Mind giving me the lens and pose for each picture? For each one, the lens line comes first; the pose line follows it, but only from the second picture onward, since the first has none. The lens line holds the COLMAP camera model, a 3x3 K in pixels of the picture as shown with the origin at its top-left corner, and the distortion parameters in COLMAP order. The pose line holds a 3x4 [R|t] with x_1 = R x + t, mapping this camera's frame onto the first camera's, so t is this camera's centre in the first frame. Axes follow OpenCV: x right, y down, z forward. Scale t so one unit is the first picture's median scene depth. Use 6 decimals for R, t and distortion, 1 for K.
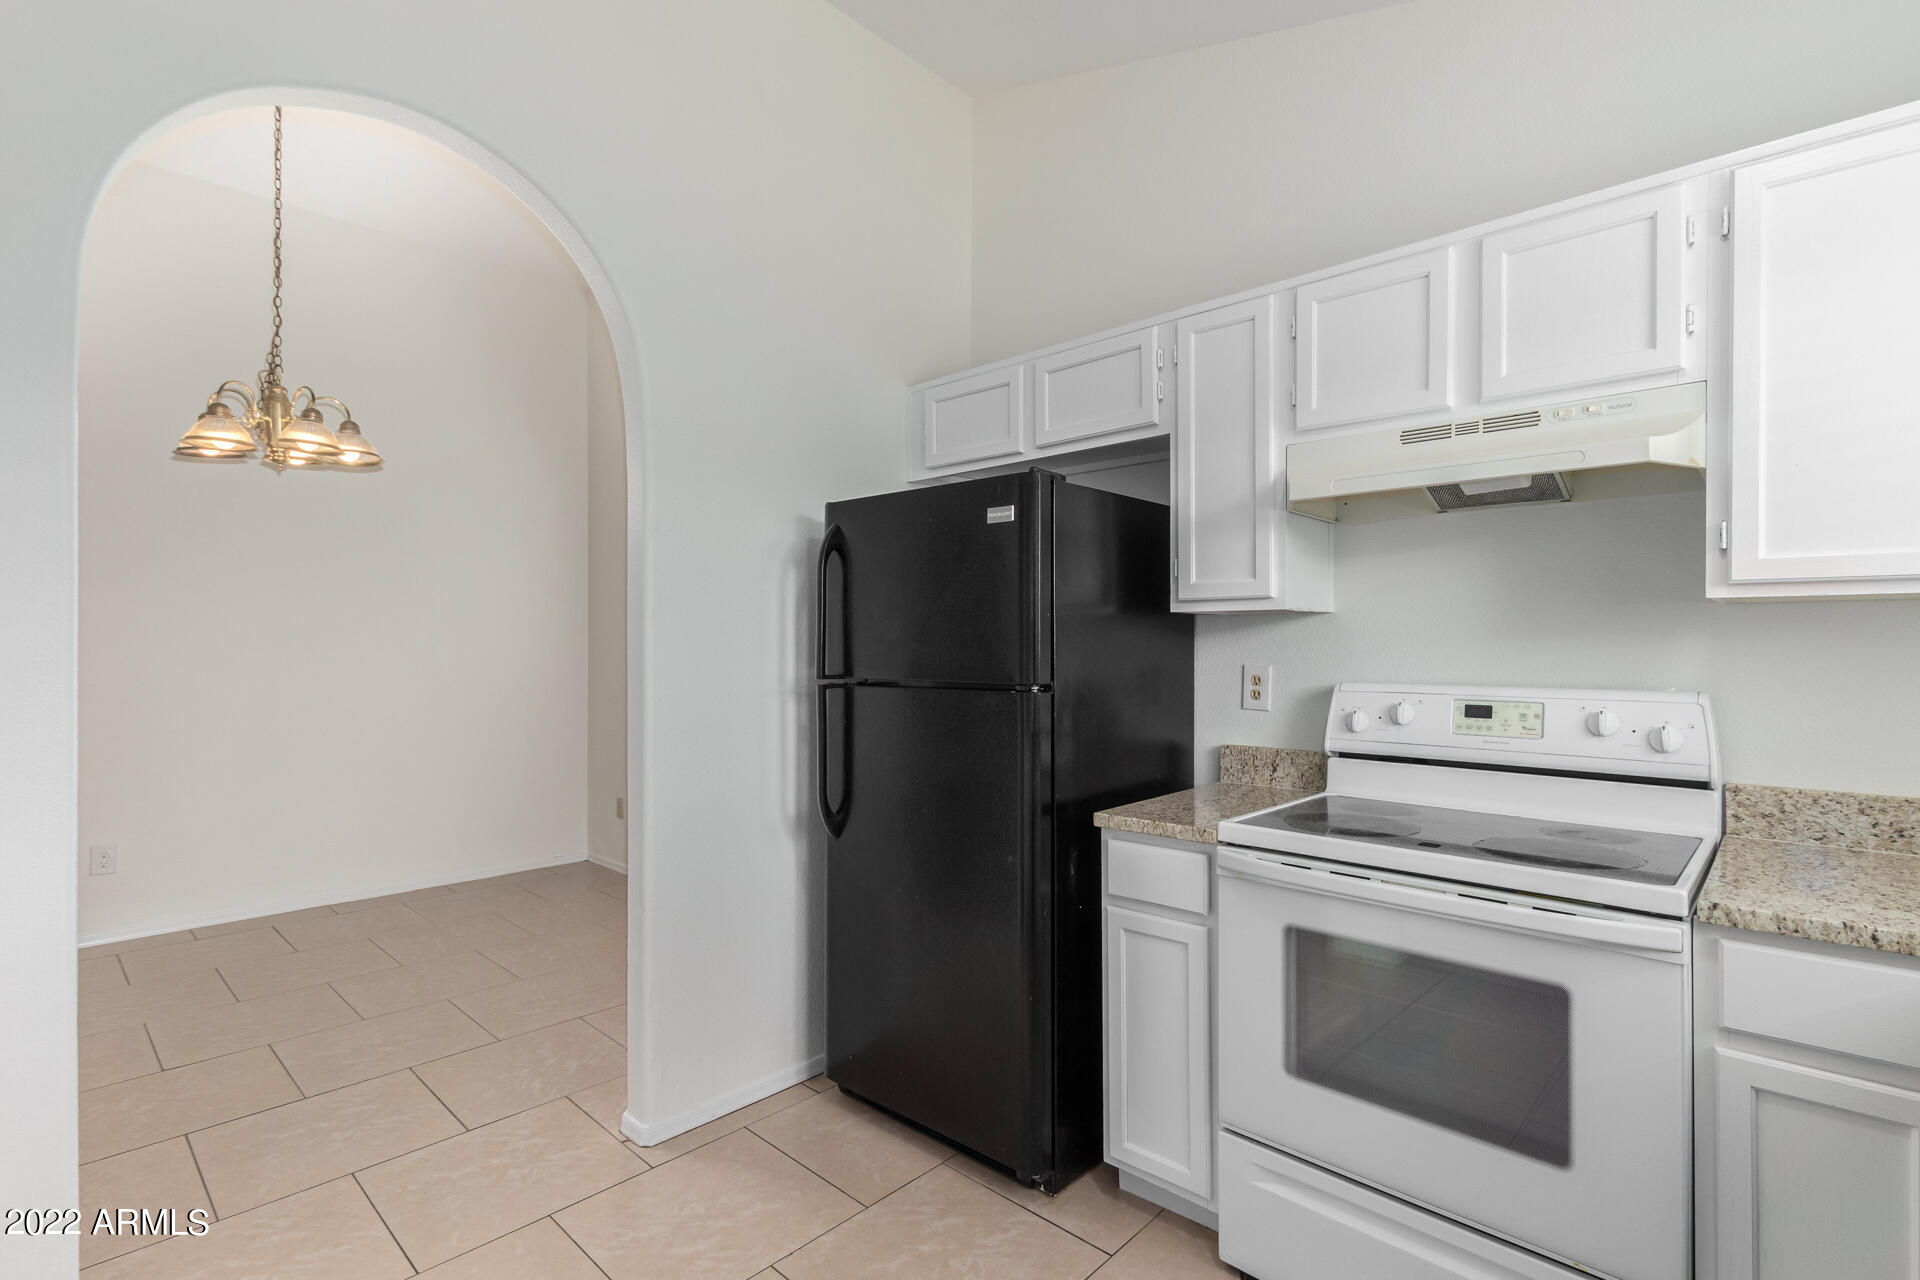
lens RADIAL K [[890.2, 0, 952.7], [0, 890.2, 648.4], [0, 0, 1]] dist [0.002273, -0.000796]
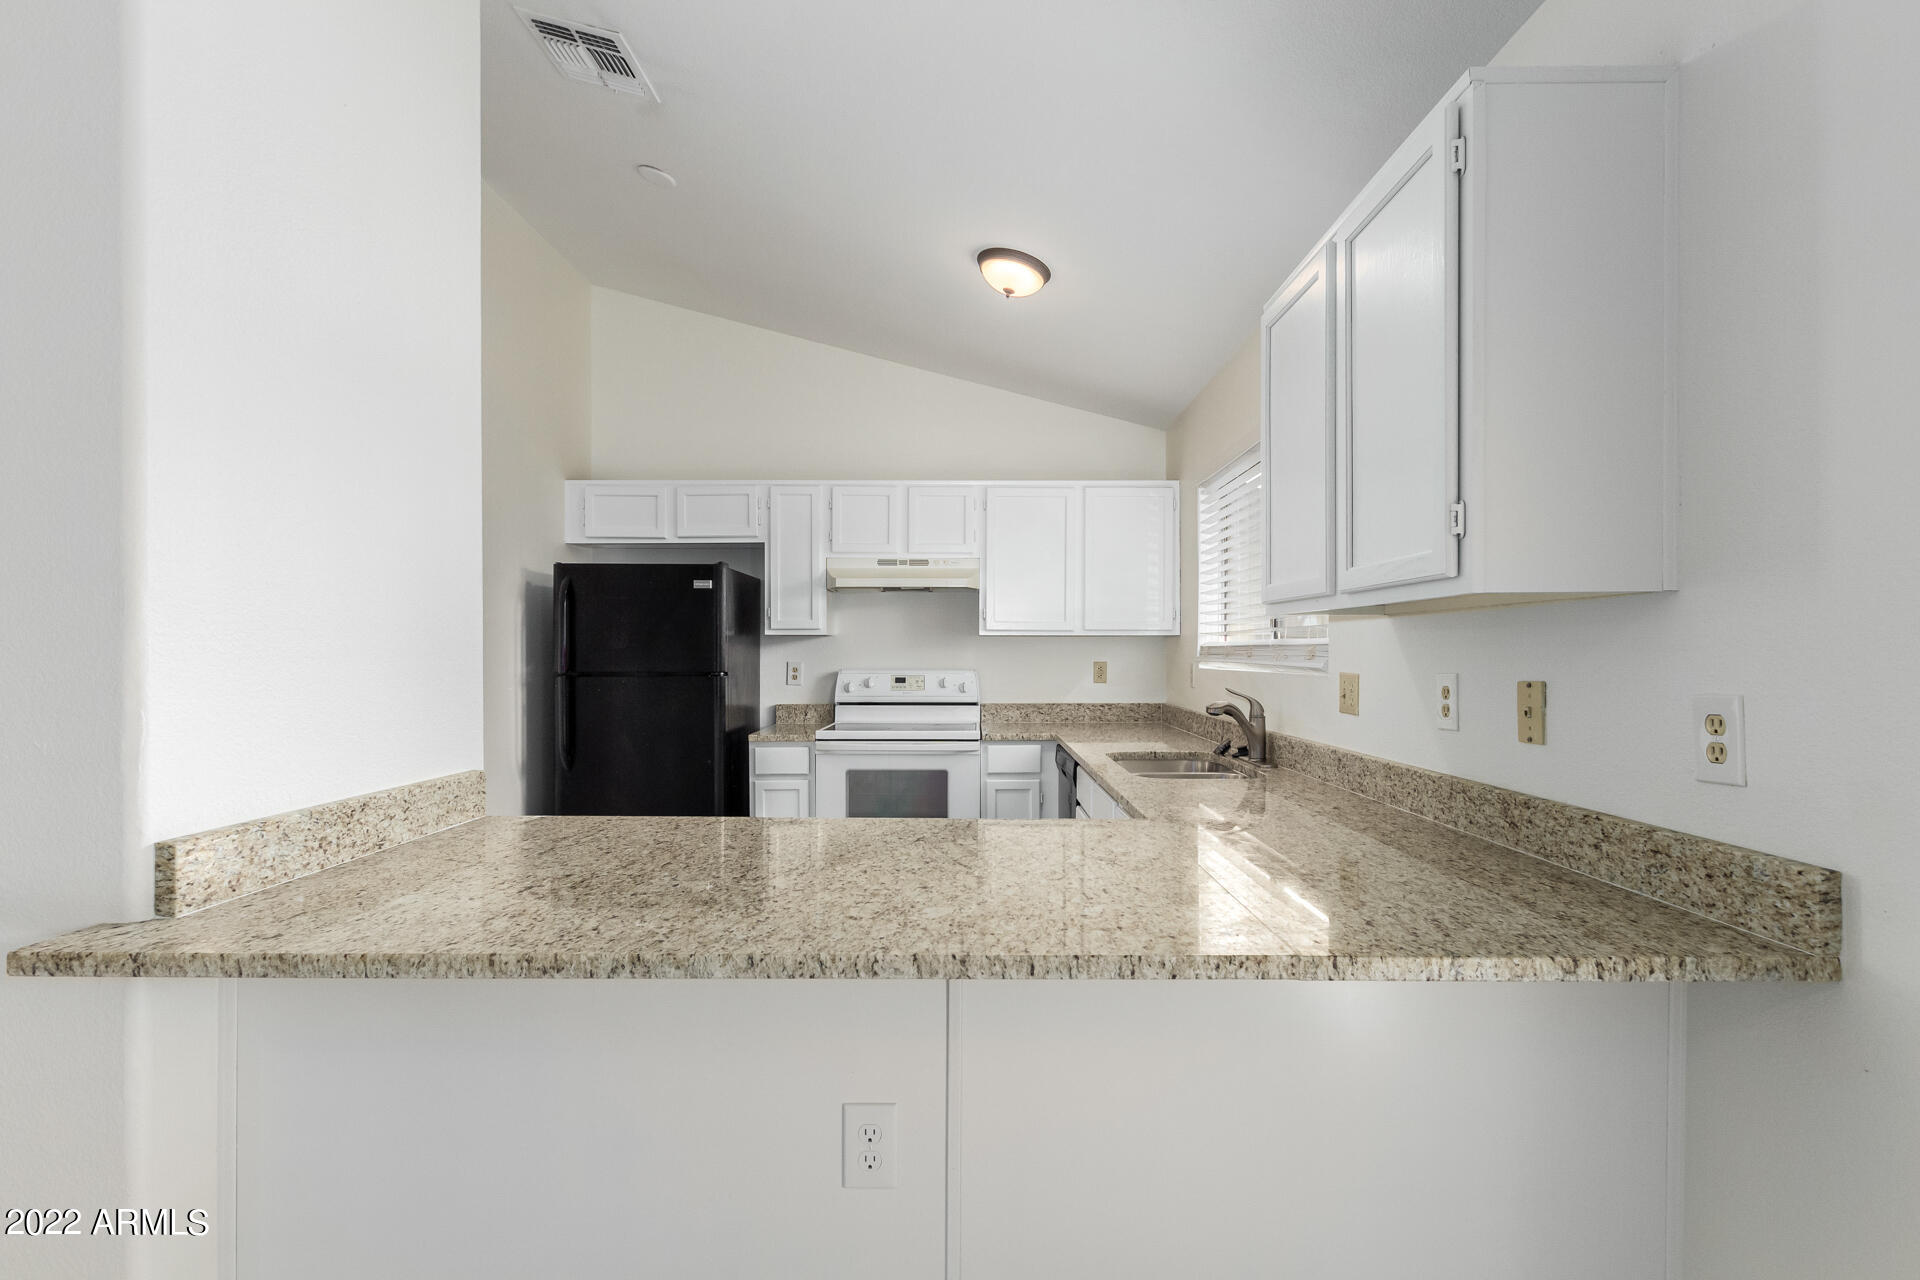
lens RADIAL K [[890.2, 0, 967.2], [0, 890.2, 655.9], [0, 0, 1]] dist [0.002273, -0.000796]
pose [[0.730709, -0.005955, 0.682663, -0.863048], [0.009077, 0.999958, -0.000994, 0.012058], [-0.682629, 0.006923, 0.730732, -0.808068]]
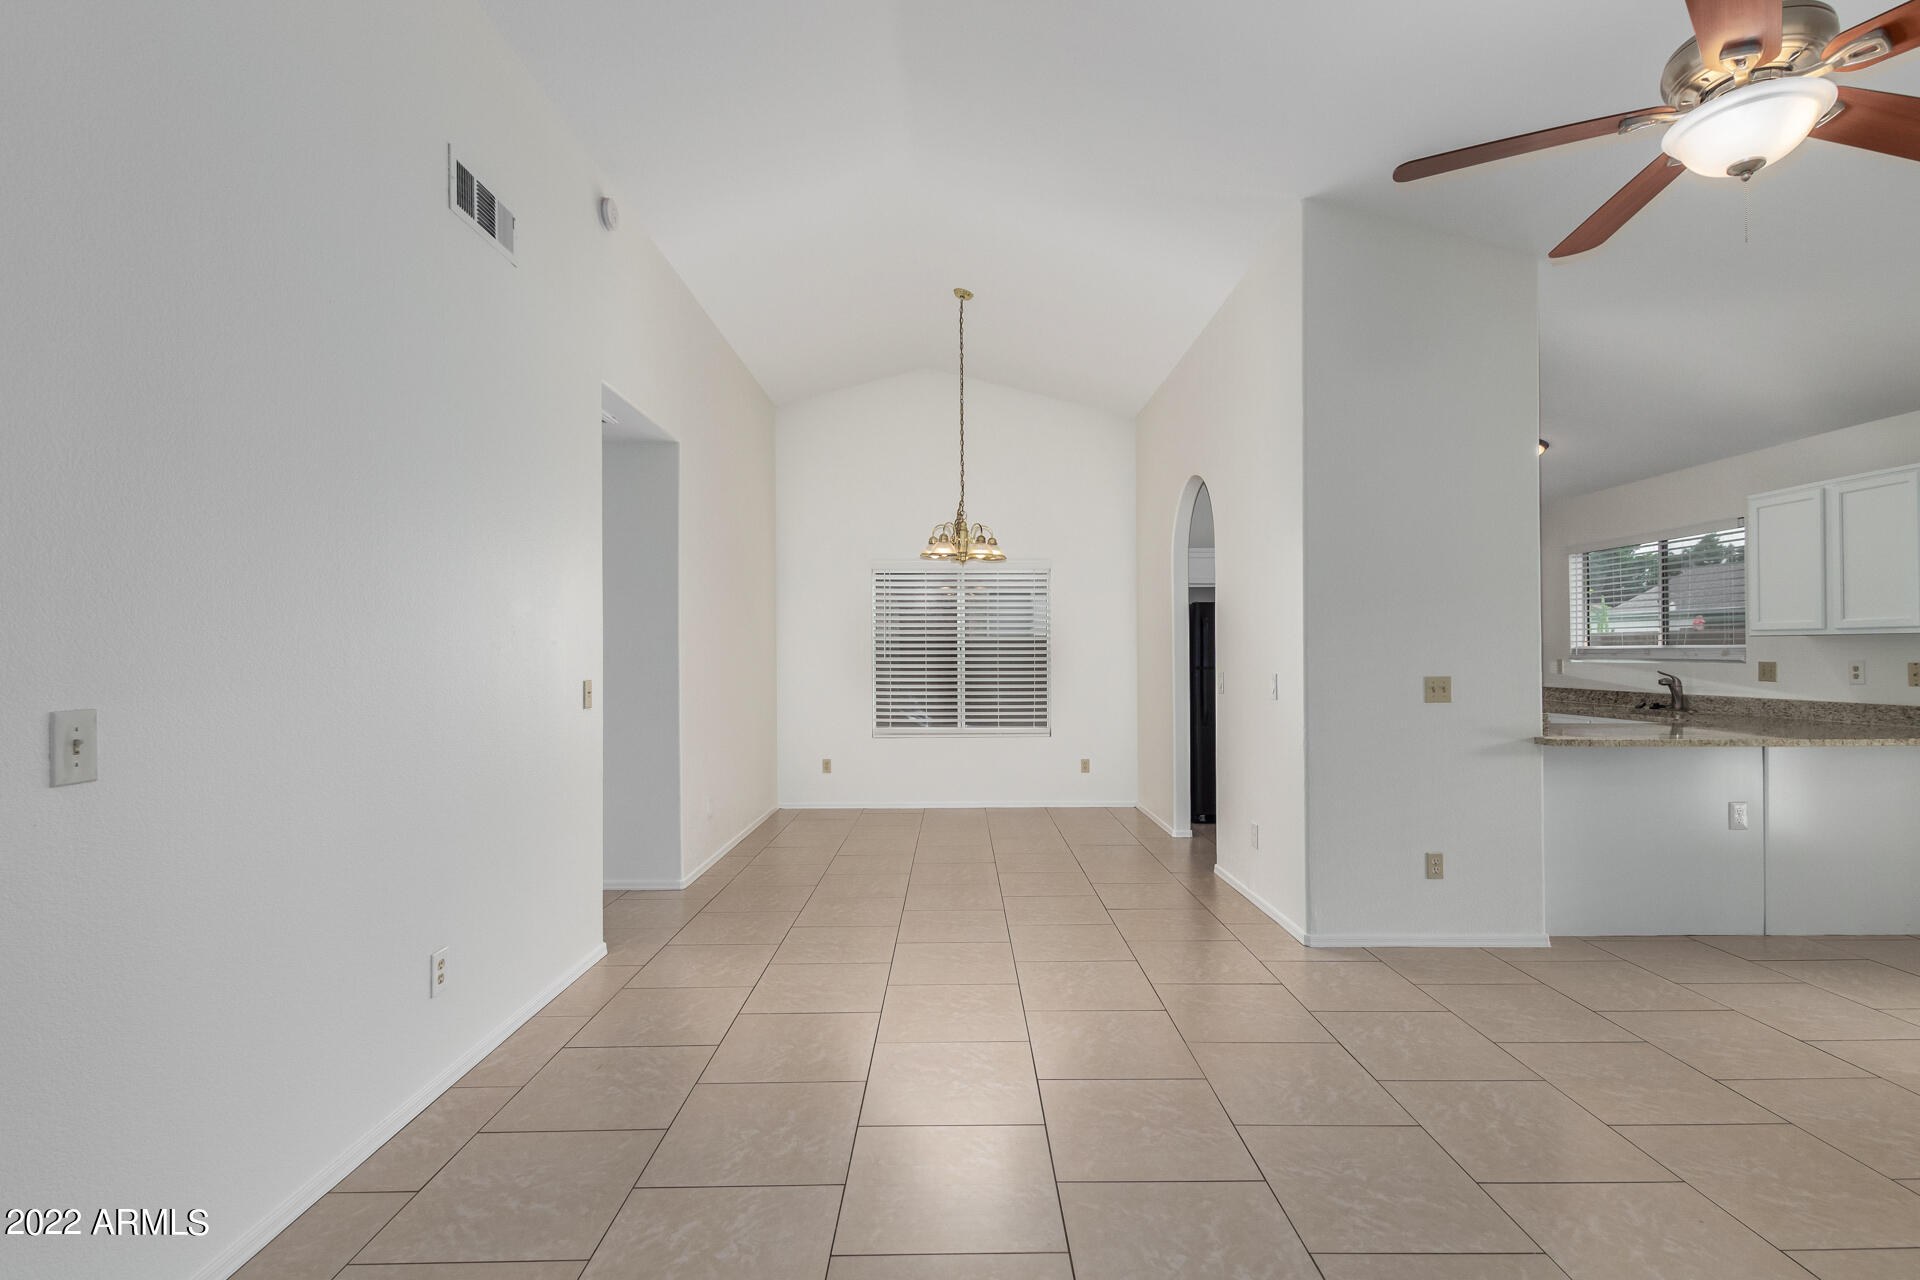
lens RADIAL K [[890.2, 0, 957.2], [0, 890.2, 652.1], [0, 0, 1]] dist [0.002273, -0.000796]
pose [[0.724064, -0.005950, 0.689708, -3.083027], [0.015458, 0.999852, -0.007603, -0.006404], [-0.689560, 0.016166, 0.724048, -0.527158]]
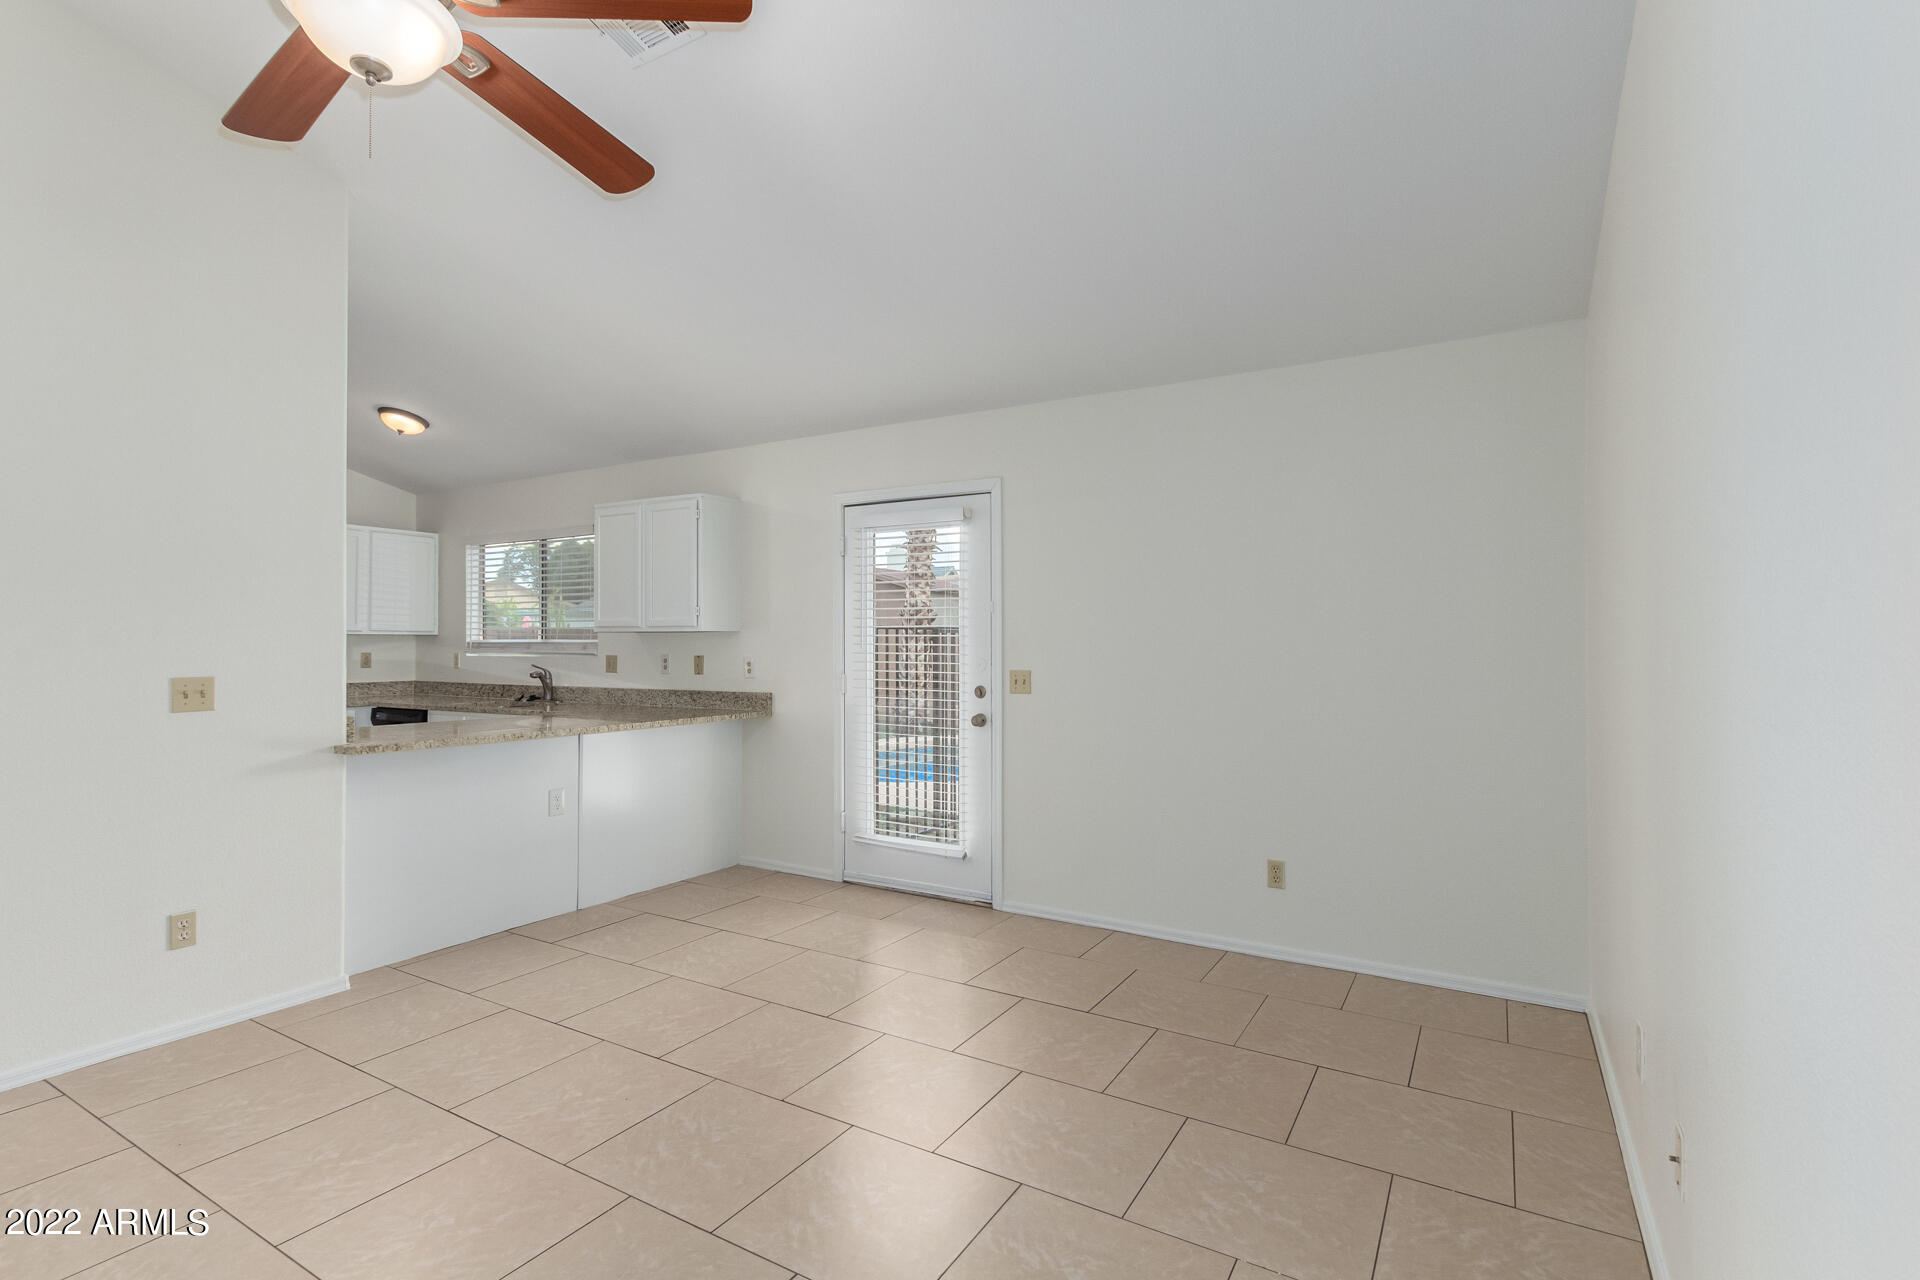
lens RADIAL K [[890.2, 0, 976.5], [0, 890.2, 633.1], [0, 0, 1]] dist [0.002273, -0.000796]
pose [[-0.233319, 0.008512, 0.972363, -2.725074], [0.007613, 0.999947, -0.006927, -0.004445], [-0.972370, 0.005786, -0.233371, -0.752252]]
